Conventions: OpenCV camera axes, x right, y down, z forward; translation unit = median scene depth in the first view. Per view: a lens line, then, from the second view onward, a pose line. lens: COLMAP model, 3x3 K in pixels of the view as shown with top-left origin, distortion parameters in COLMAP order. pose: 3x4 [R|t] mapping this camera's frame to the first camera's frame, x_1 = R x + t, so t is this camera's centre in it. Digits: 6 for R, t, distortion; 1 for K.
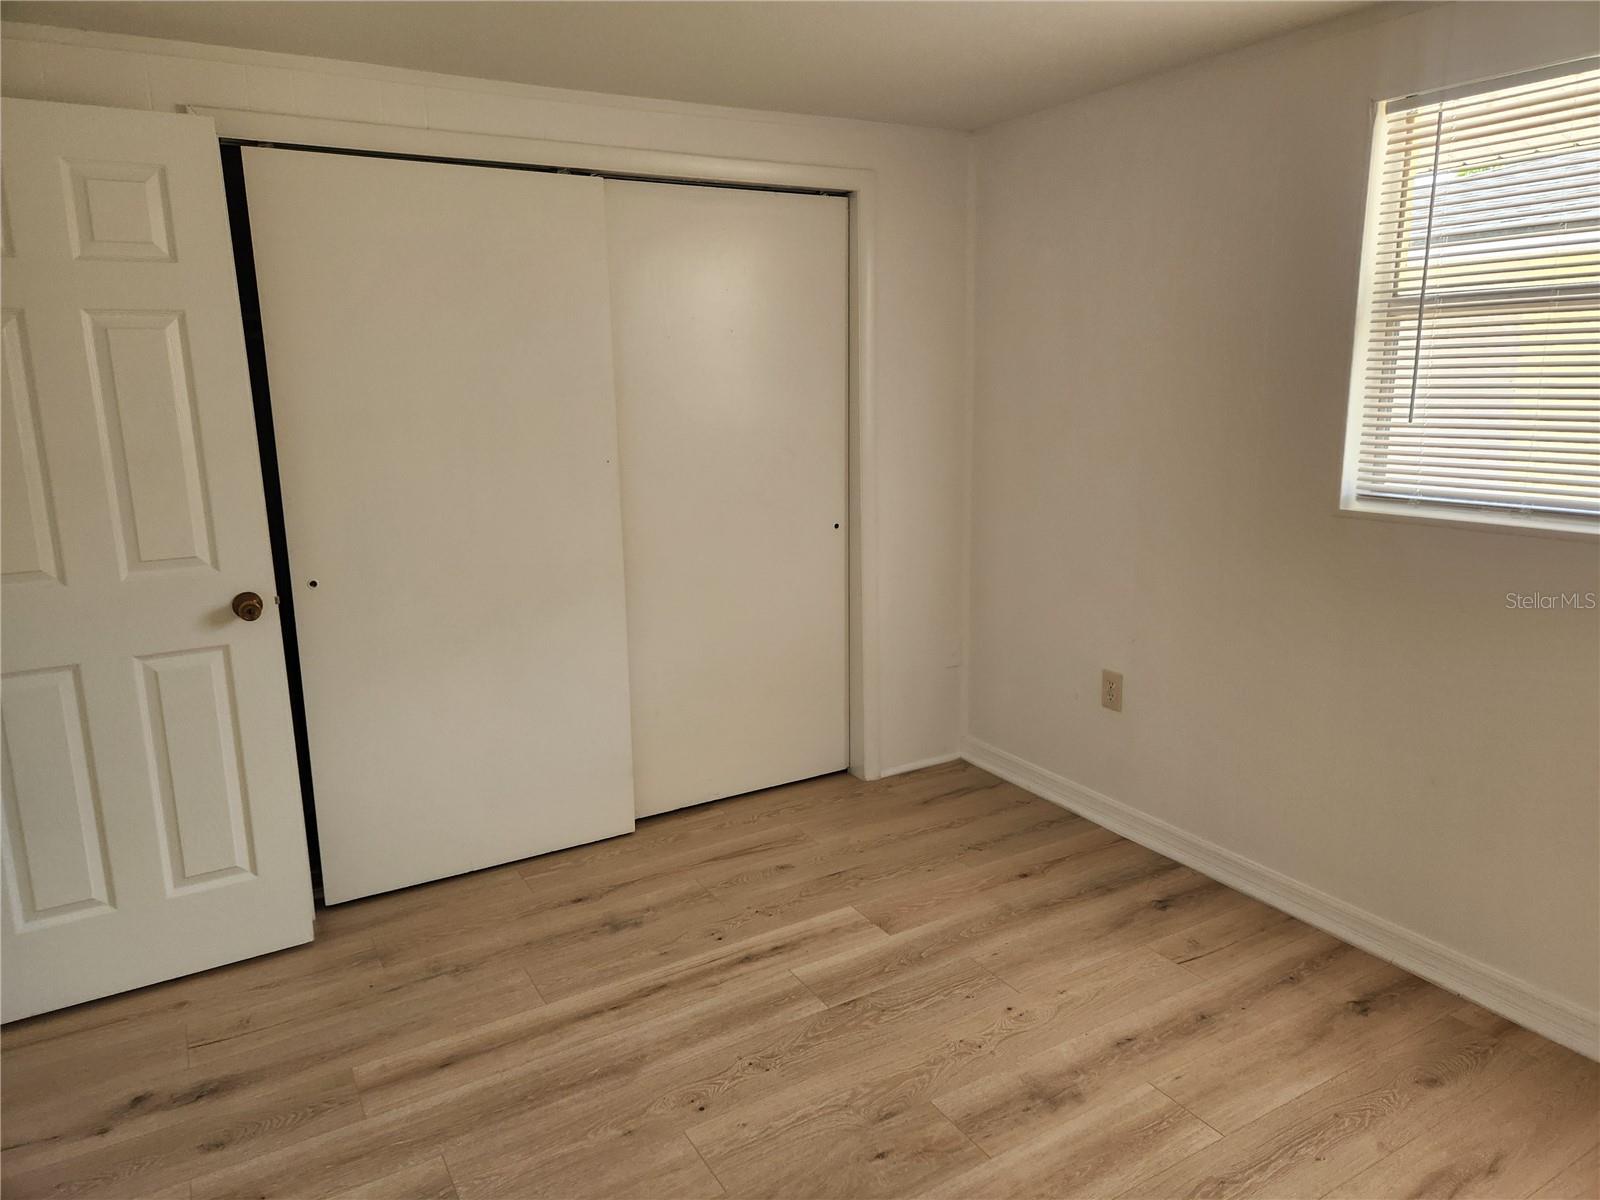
lens RADIAL K [[1069.2, 0, 792.1], [0, 1069.2, 599.8], [0, 0, 1]] dist [0.070803, -0.065164]
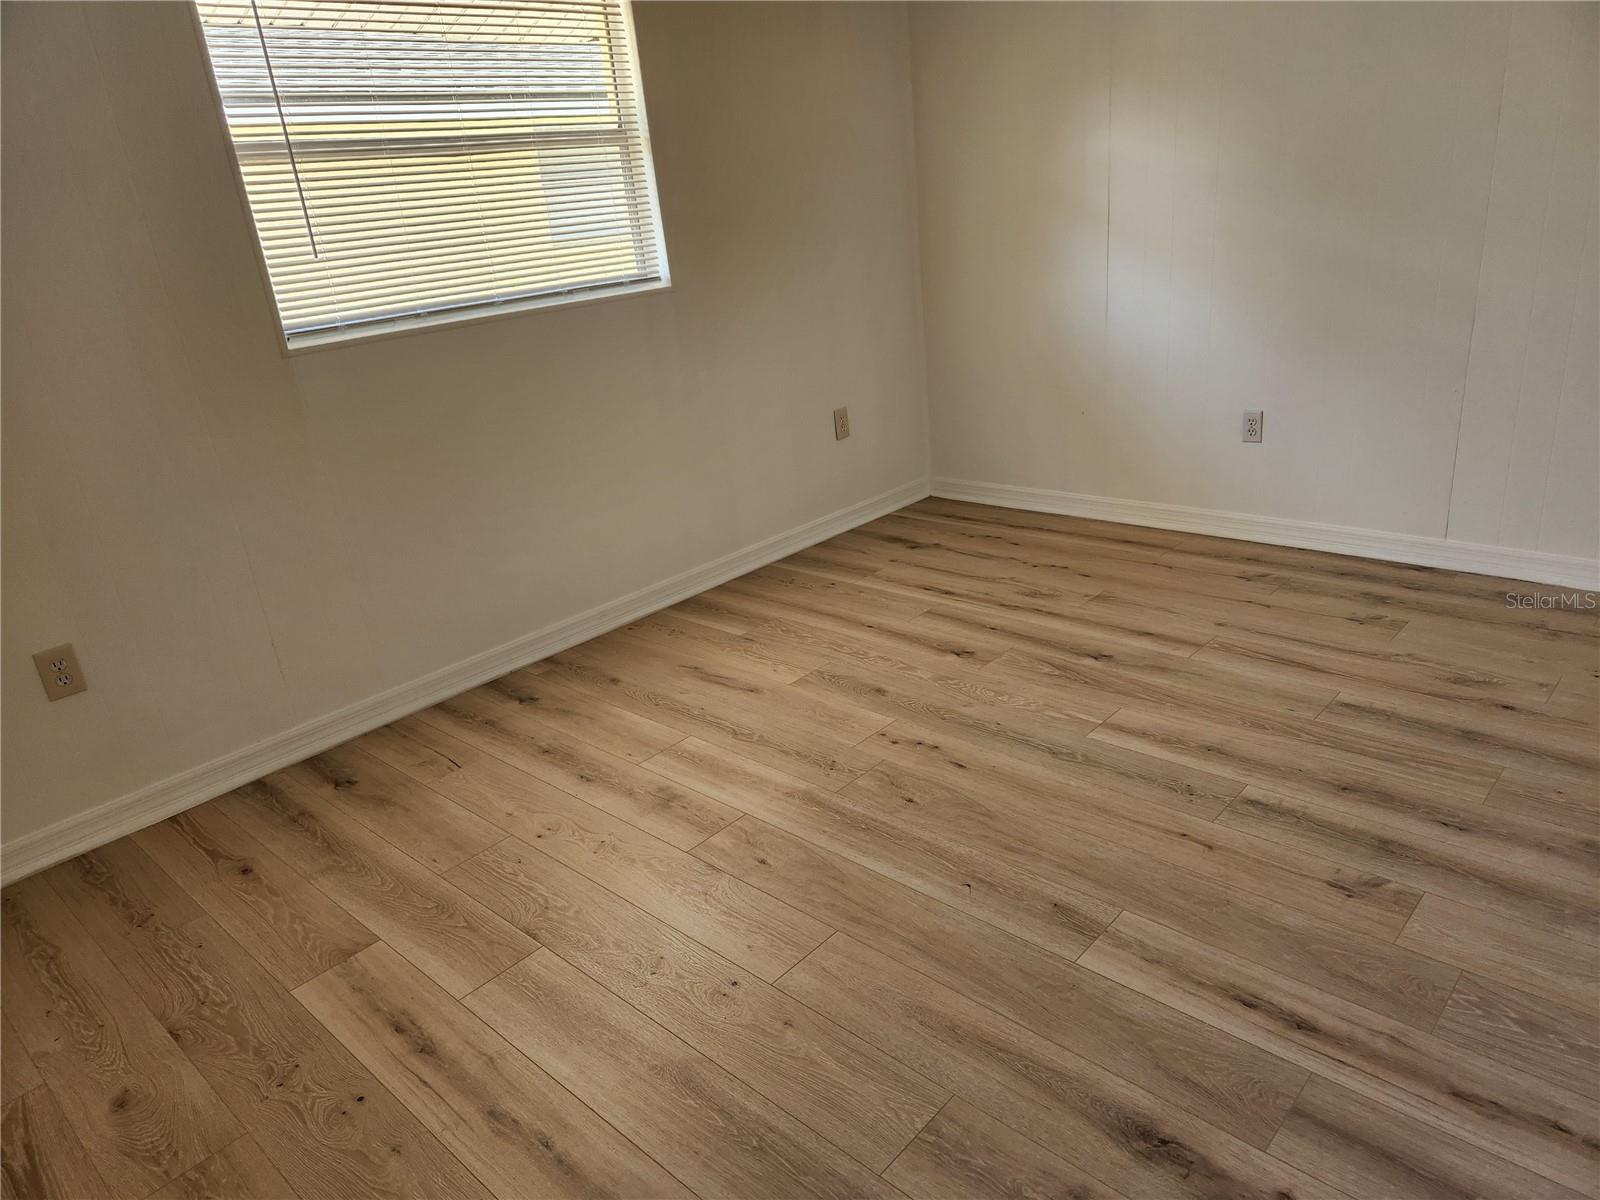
lens RADIAL K [[1069.2, 0, 792.1], [0, 1069.2, 599.8], [0, 0, 1]] dist [0.070803, -0.065164]
pose [[-0.279818, -0.286547, 0.916293, -0.656960], [0.306457, 0.877829, 0.368104, -0.103702], [-0.909827, 0.383807, -0.157818, 0.781302]]
